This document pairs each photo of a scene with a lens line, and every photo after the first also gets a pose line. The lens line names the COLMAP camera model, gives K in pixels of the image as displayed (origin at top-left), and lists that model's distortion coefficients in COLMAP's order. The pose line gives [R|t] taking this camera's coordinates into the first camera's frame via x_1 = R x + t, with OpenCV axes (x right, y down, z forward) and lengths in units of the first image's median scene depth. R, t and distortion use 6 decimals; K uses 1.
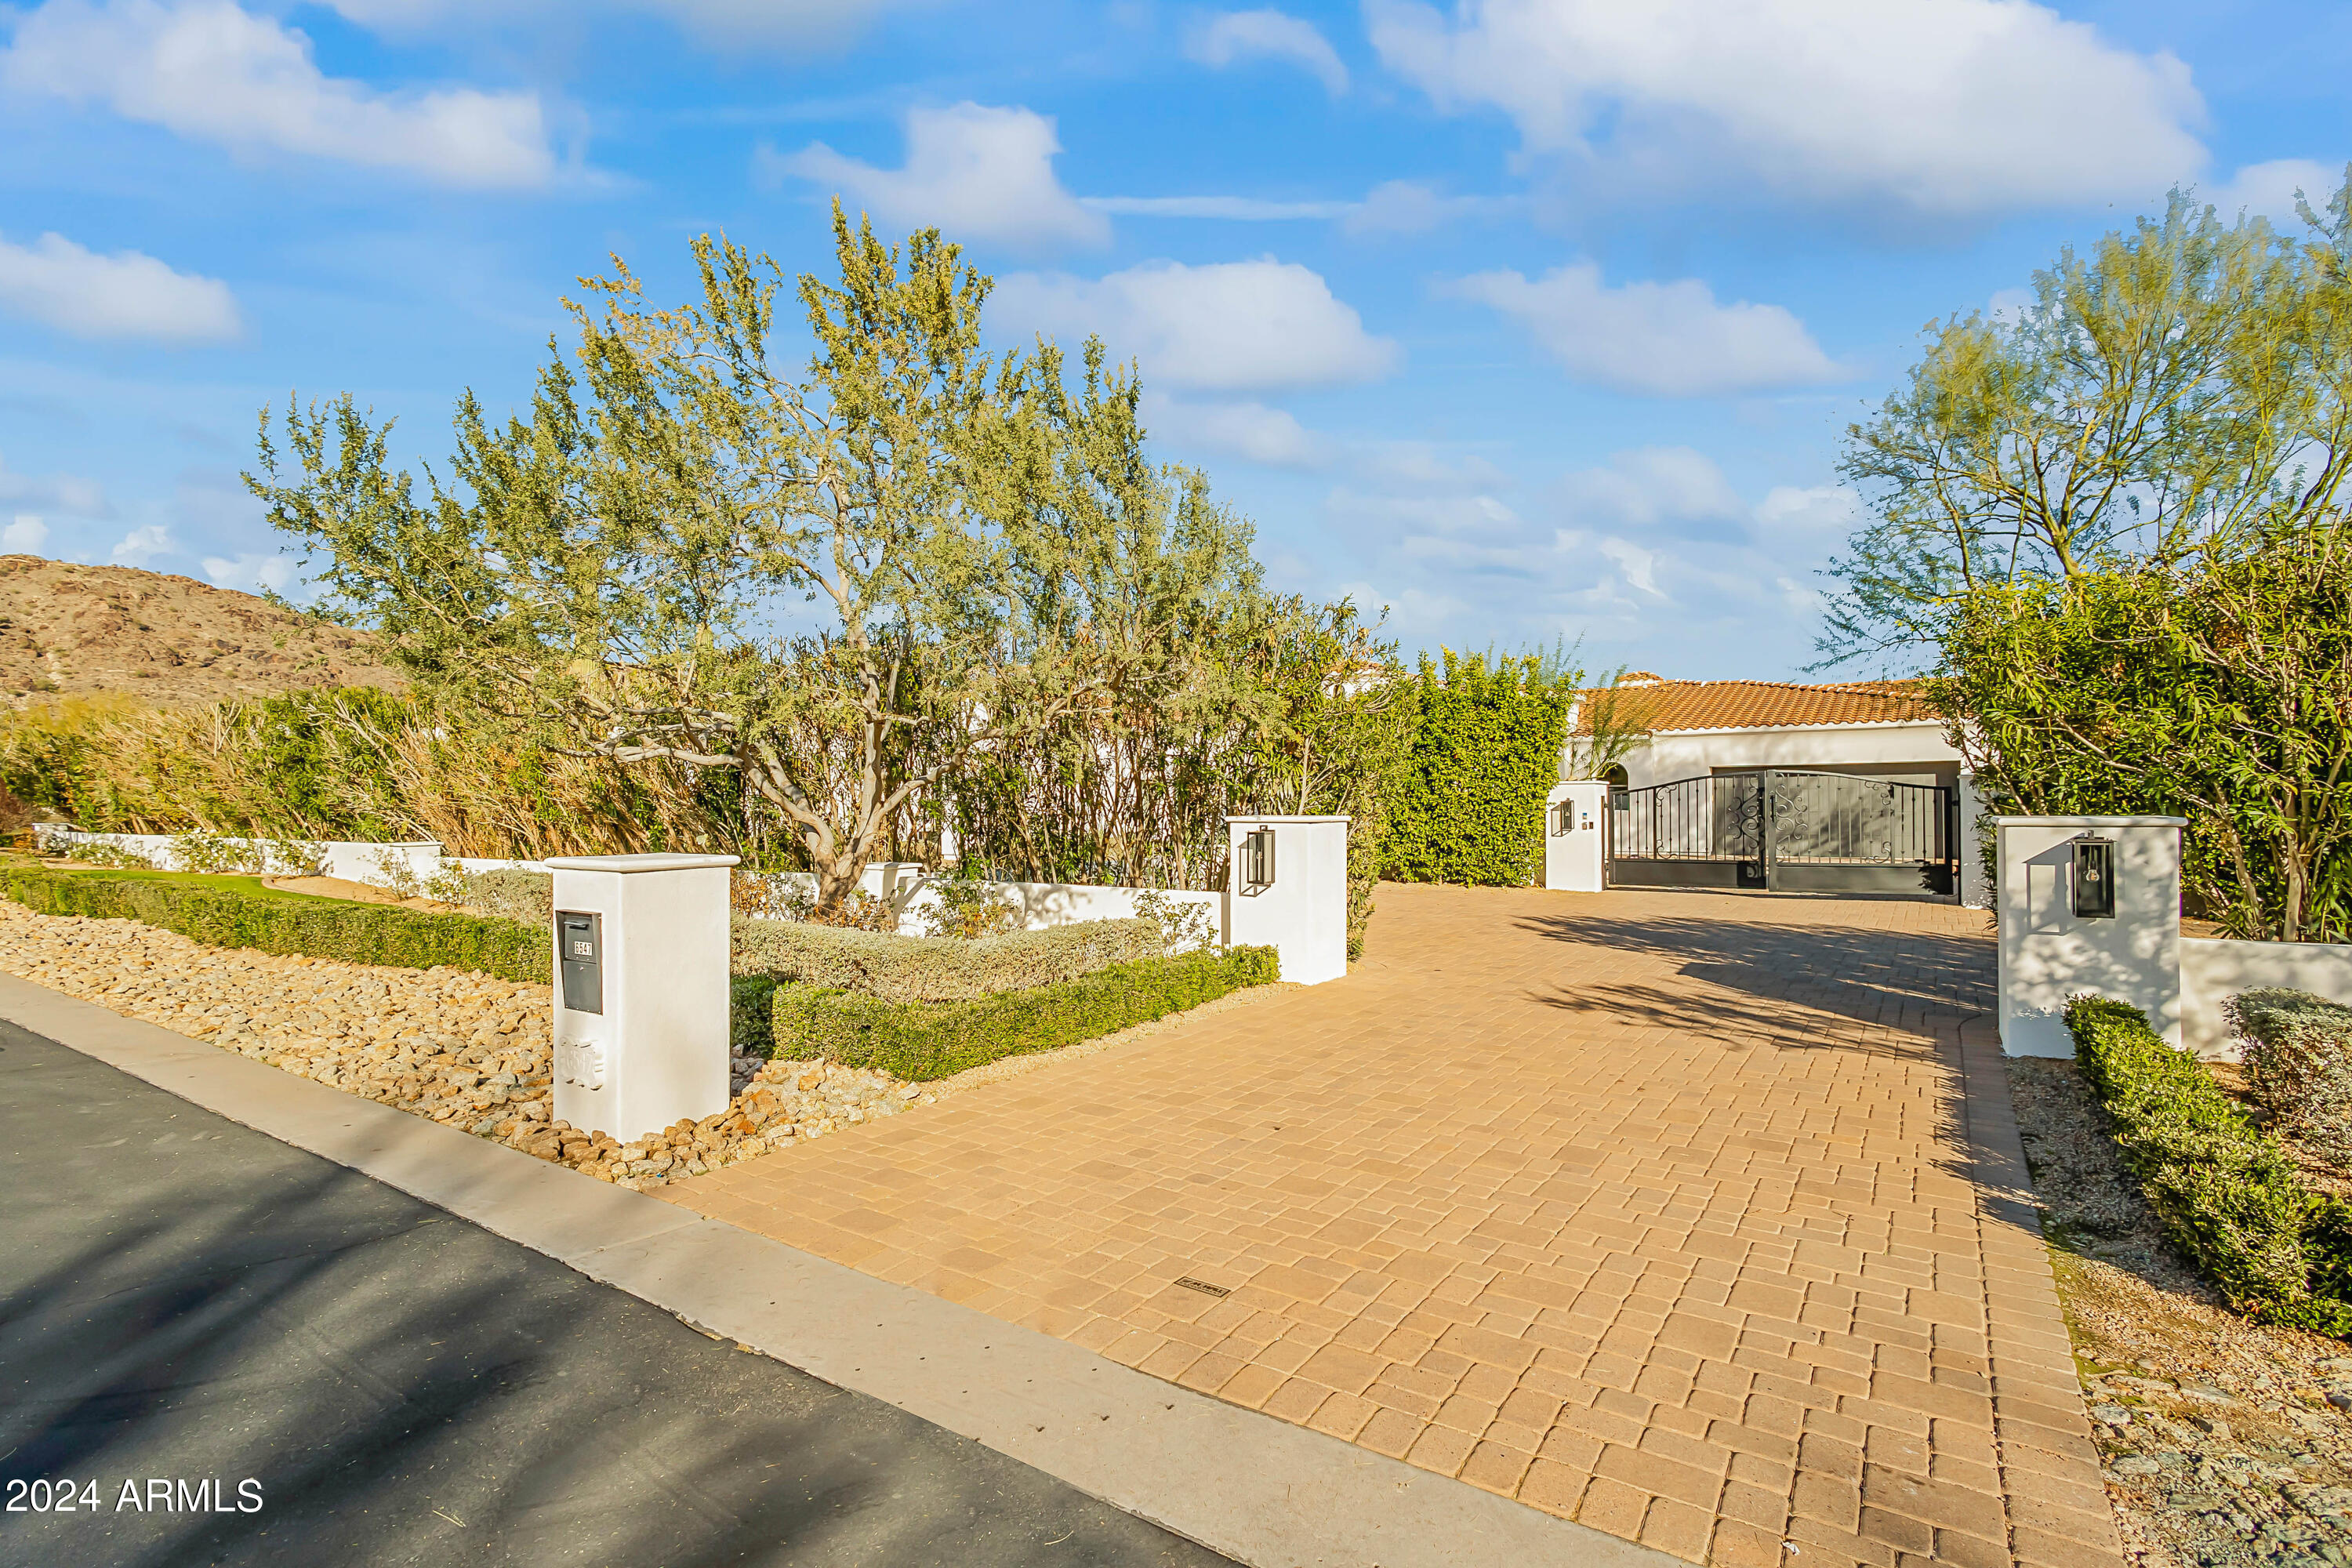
lens RADIAL K [[1121.4, 0, 1149.5], [0, 1121.4, 808.4], [0, 0, 1]] dist [0.004578, -0.000567]
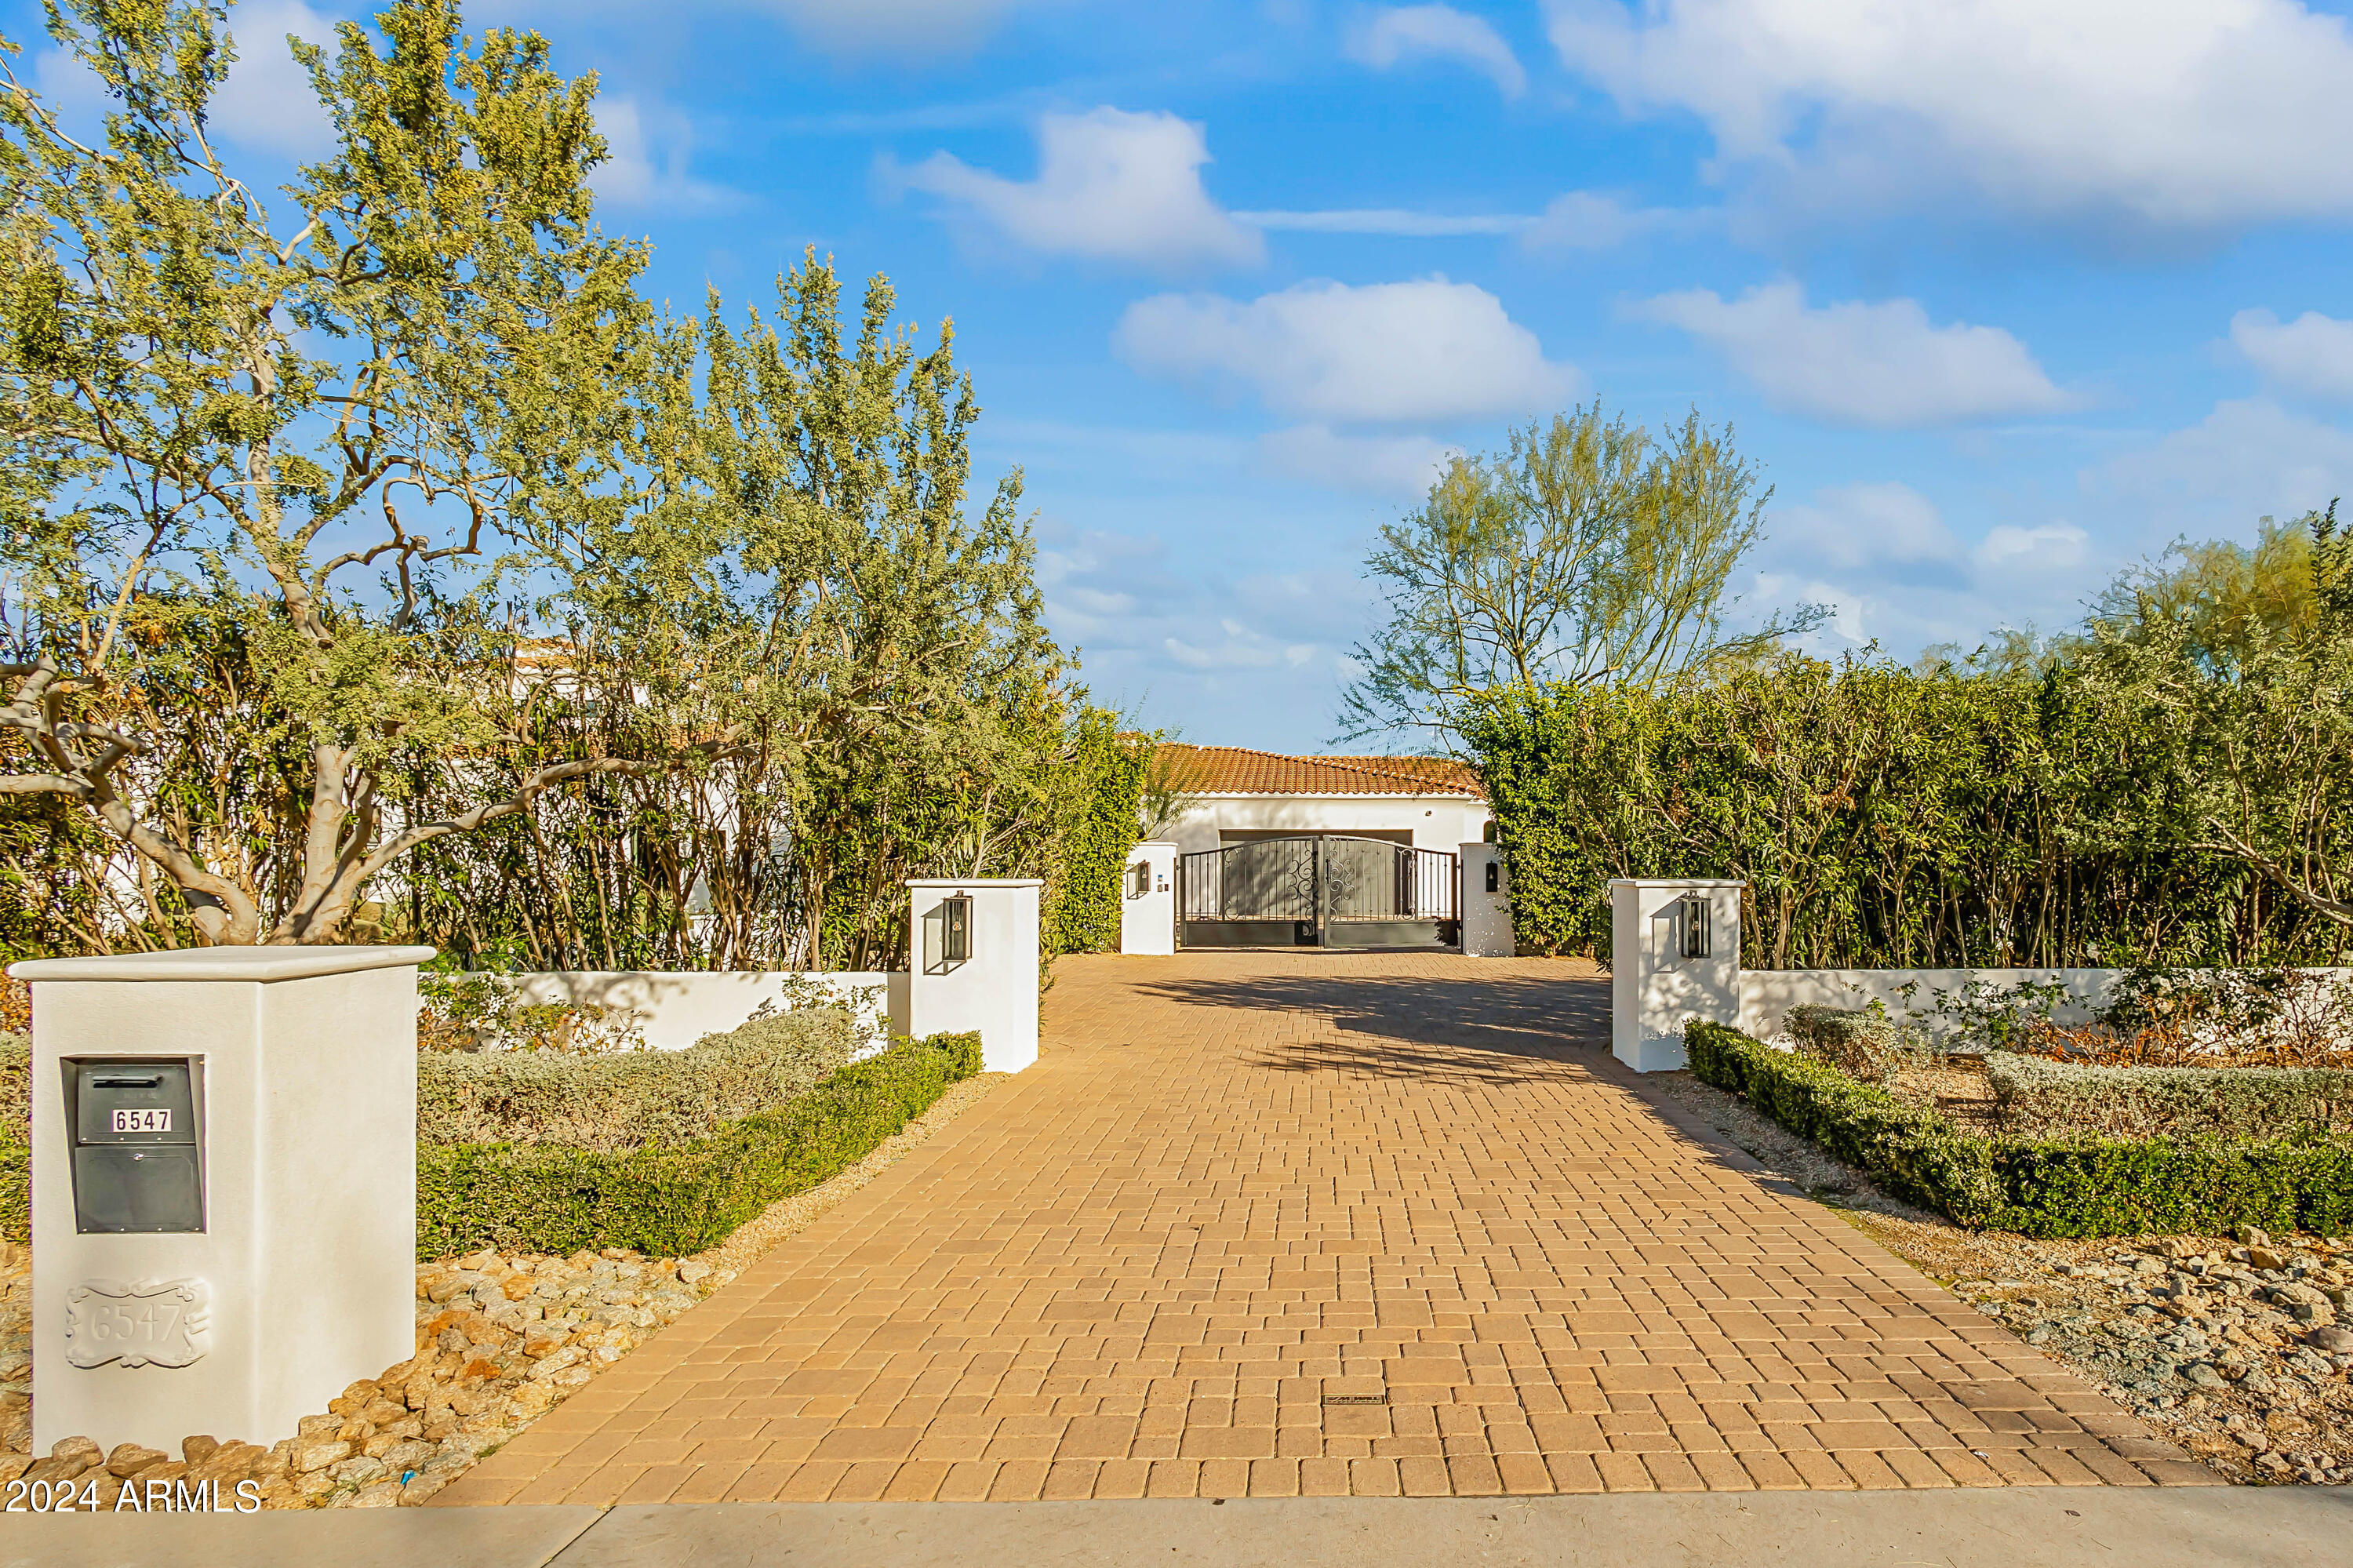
lens RADIAL K [[1222.8, 0, 1347.5], [0, 1222.8, 862.4], [0, 0, 1]] dist [0.003755, 0.000556]
pose [[0.800589, 0.005916, 0.599184, -0.242180], [-0.002910, 0.999978, -0.005985, -0.001511], [-0.599207, 0.003048, 0.800589, 0.090744]]
